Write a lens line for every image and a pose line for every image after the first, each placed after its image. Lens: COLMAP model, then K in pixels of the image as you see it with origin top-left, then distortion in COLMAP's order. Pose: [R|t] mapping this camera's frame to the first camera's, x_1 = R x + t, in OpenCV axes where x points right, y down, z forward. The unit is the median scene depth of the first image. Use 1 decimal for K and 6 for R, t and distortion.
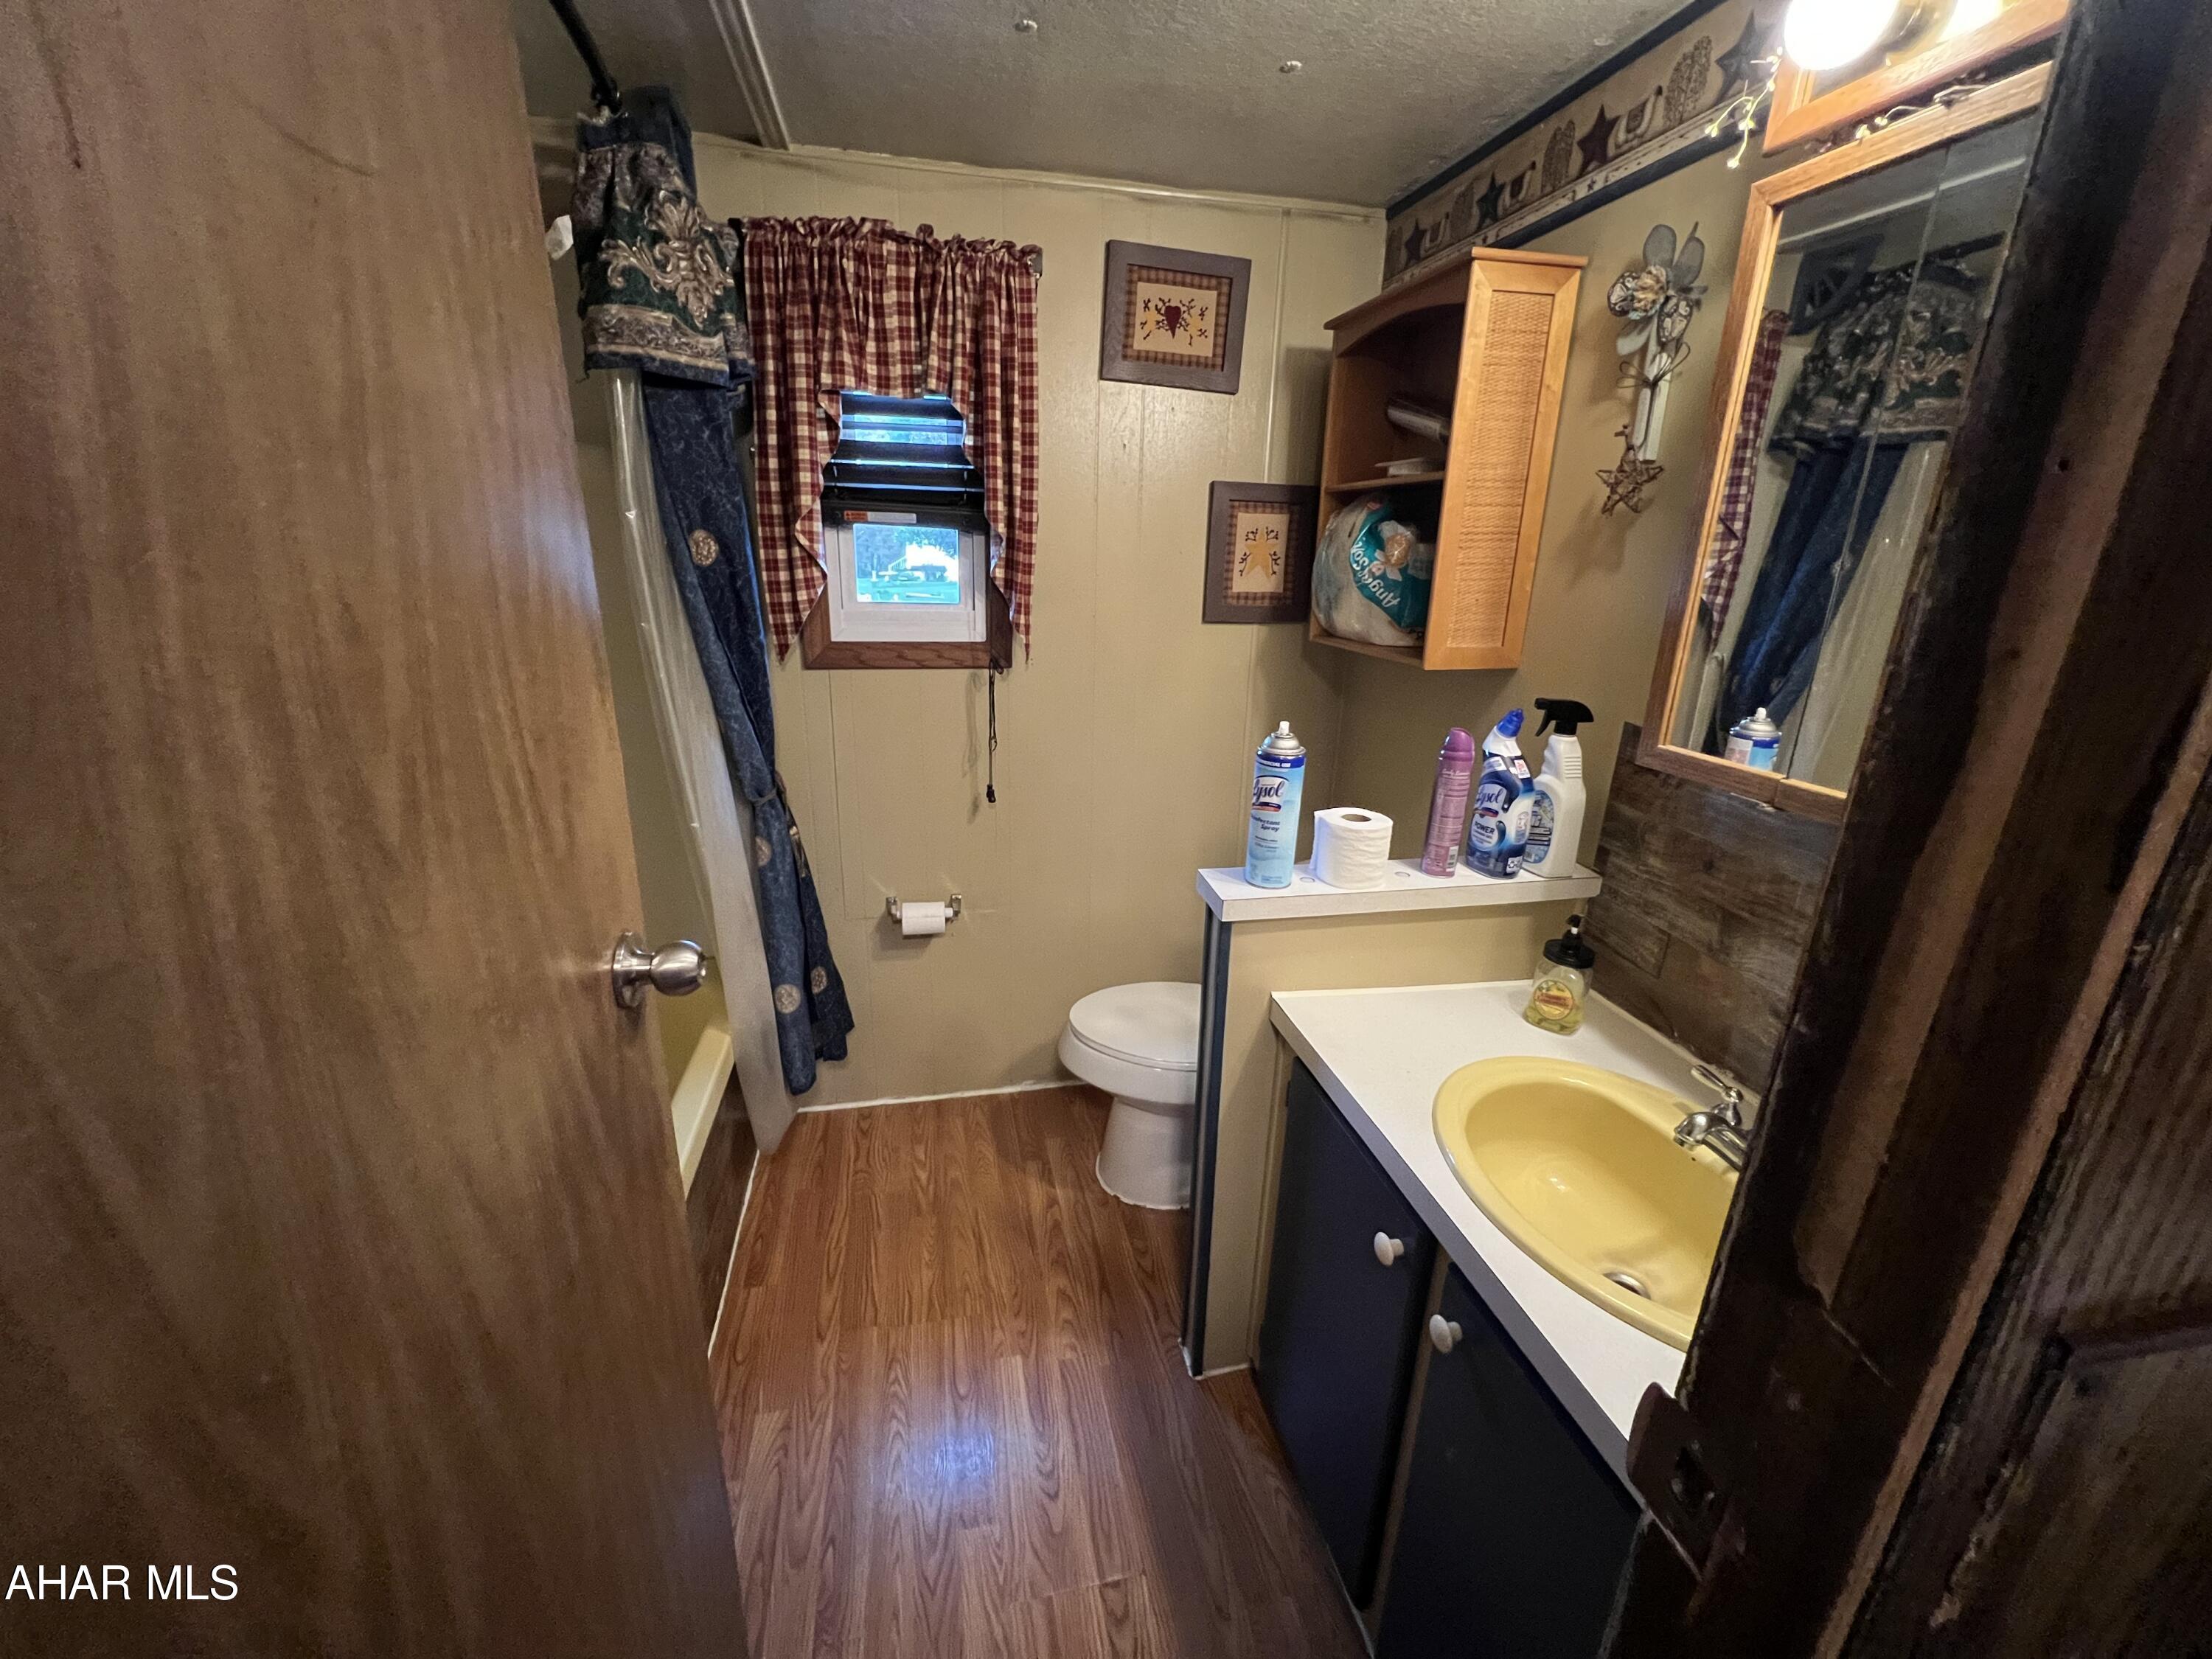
lens RADIAL K [[880.1, 0, 1106.0], [0, 880.1, 829.5], [0, 0, 1]] dist [-0.002310, -0.000154]
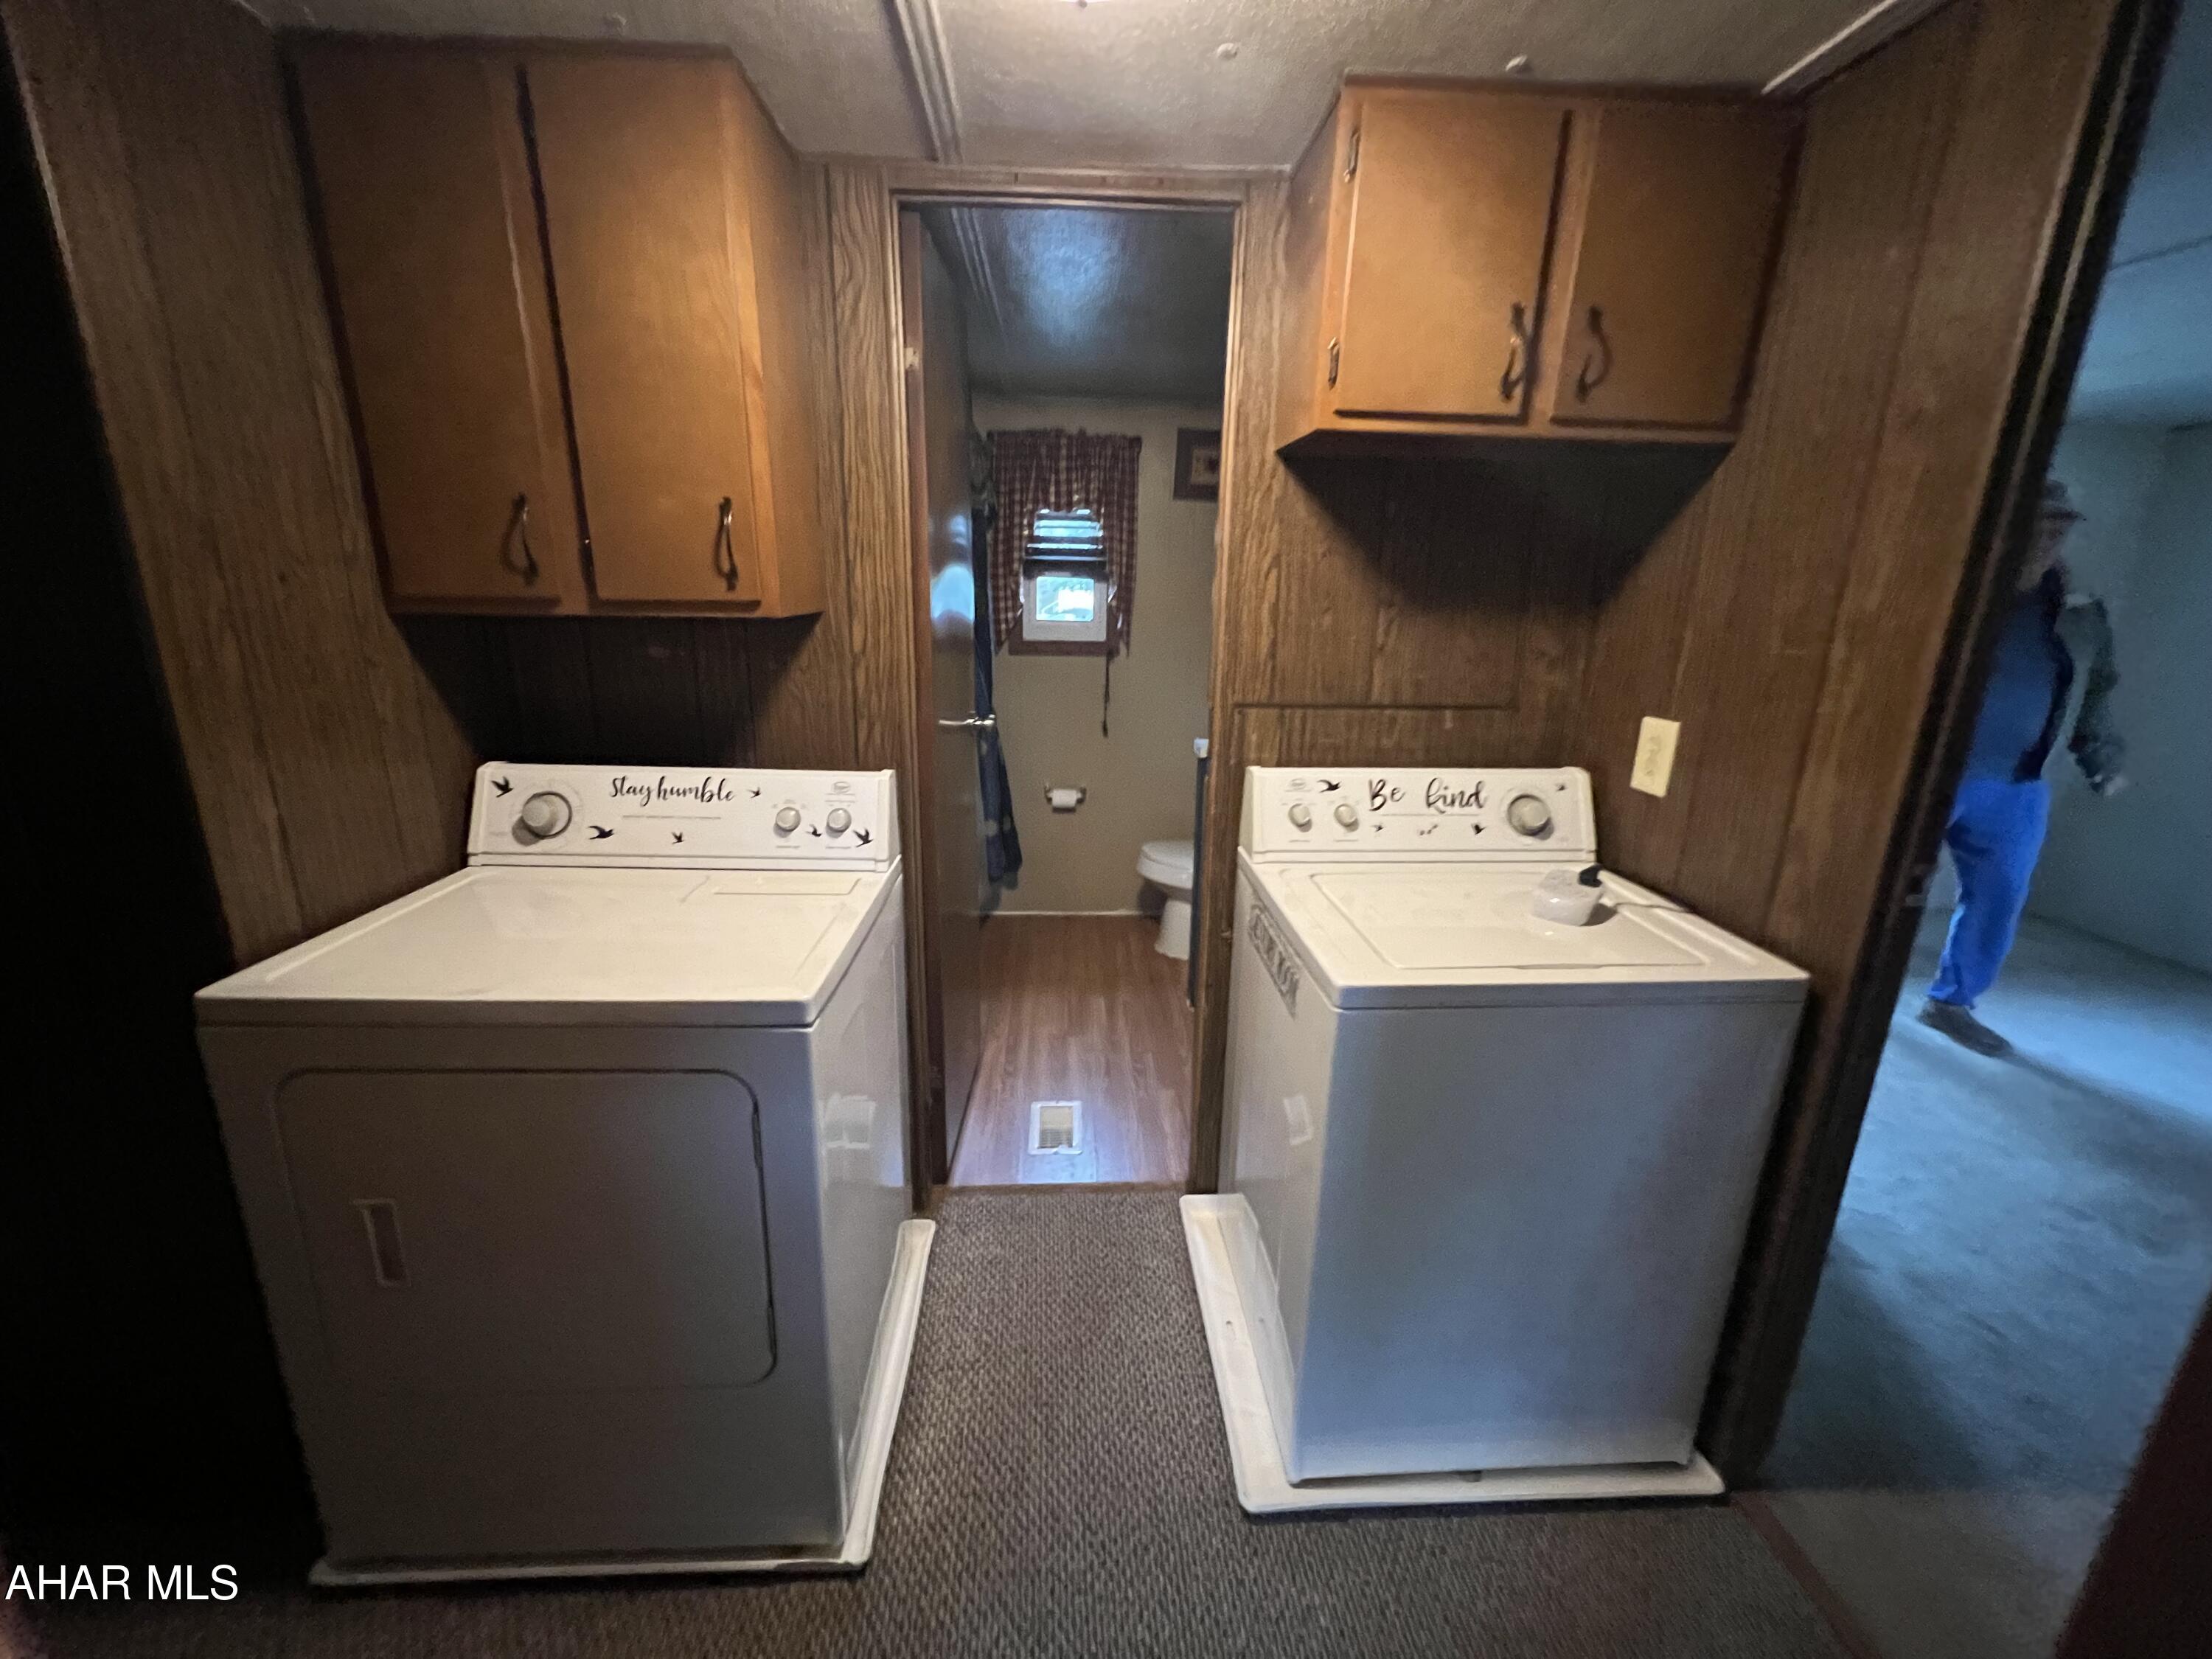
lens RADIAL K [[880.1, 0, 1106.0], [0, 880.1, 829.5], [0, 0, 1]] dist [-0.002310, -0.000154]
pose [[0.987220, 0.036633, -0.155099, 0.177716], [-0.043875, 0.998089, -0.043524, 0.280286], [0.153208, 0.049773, 0.986940, -0.851823]]
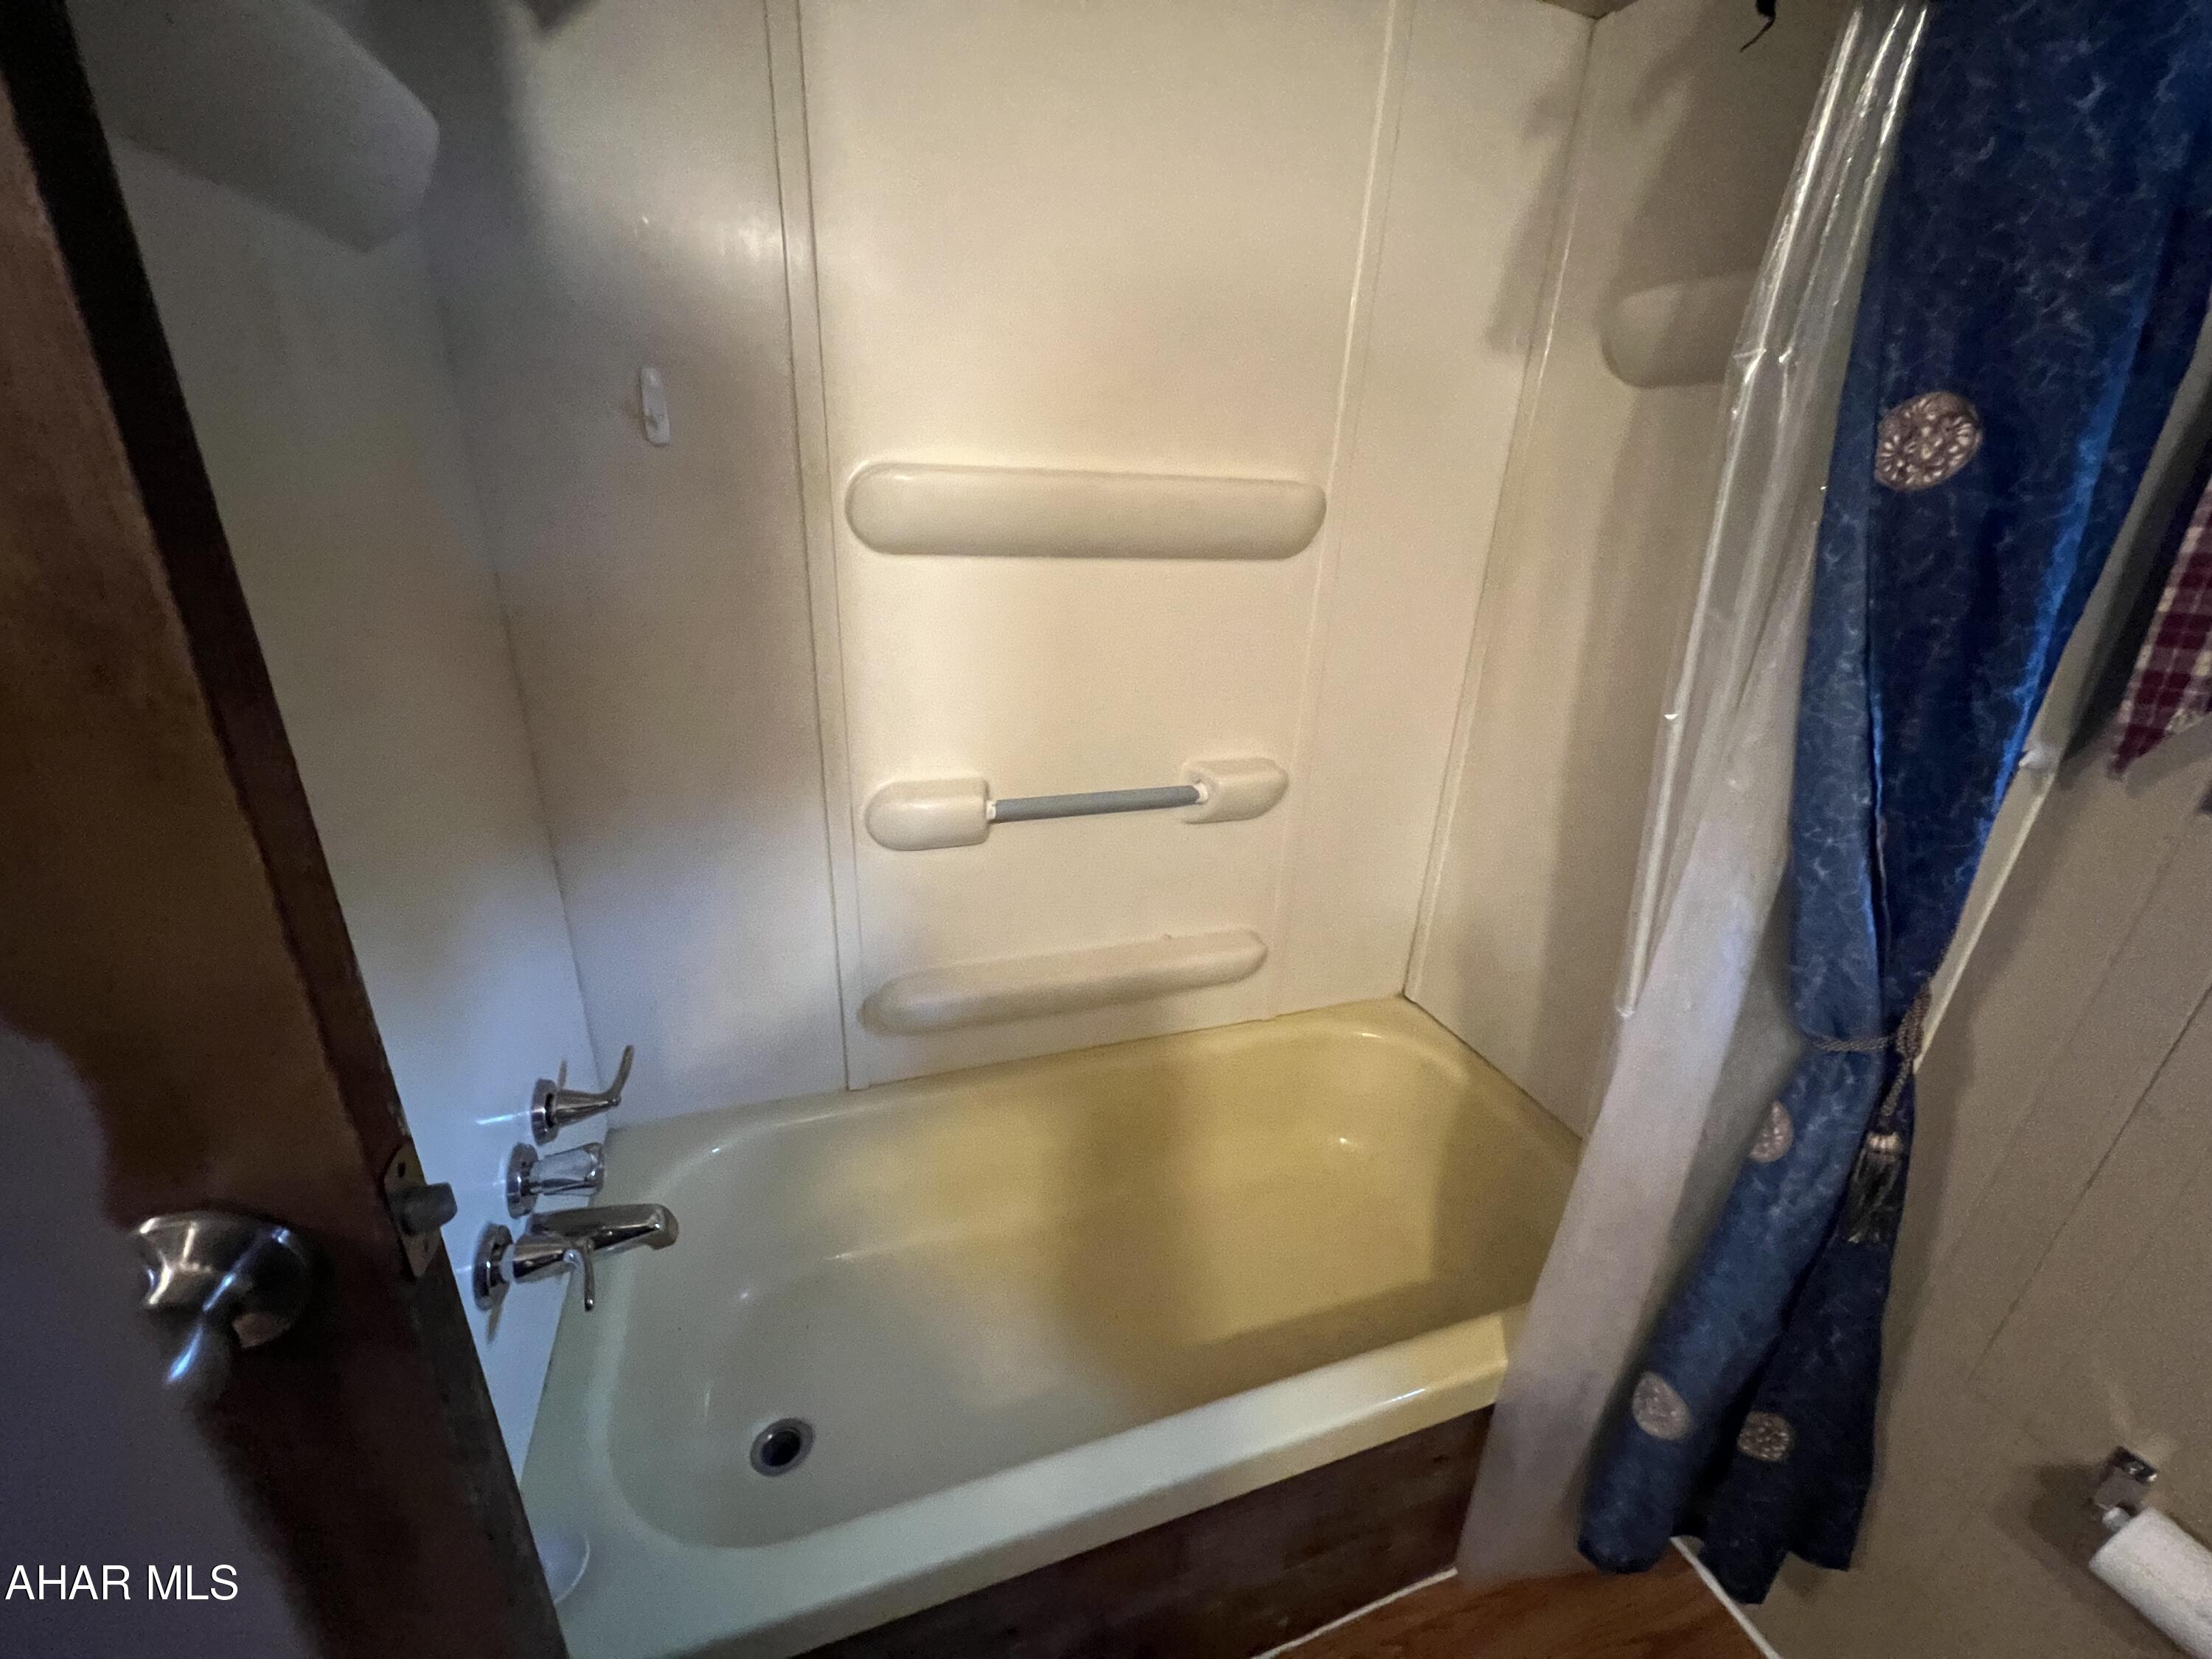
lens RADIAL K [[880.1, 0, 1106.0], [0, 880.1, 829.5], [0, 0, 1]] dist [-0.002310, -0.000154]
pose [[0.138401, 0.360095, -0.922593, -0.075462], [-0.344717, 0.890822, 0.295982, -0.136654], [0.928448, 0.277069, 0.247421, 0.535871]]
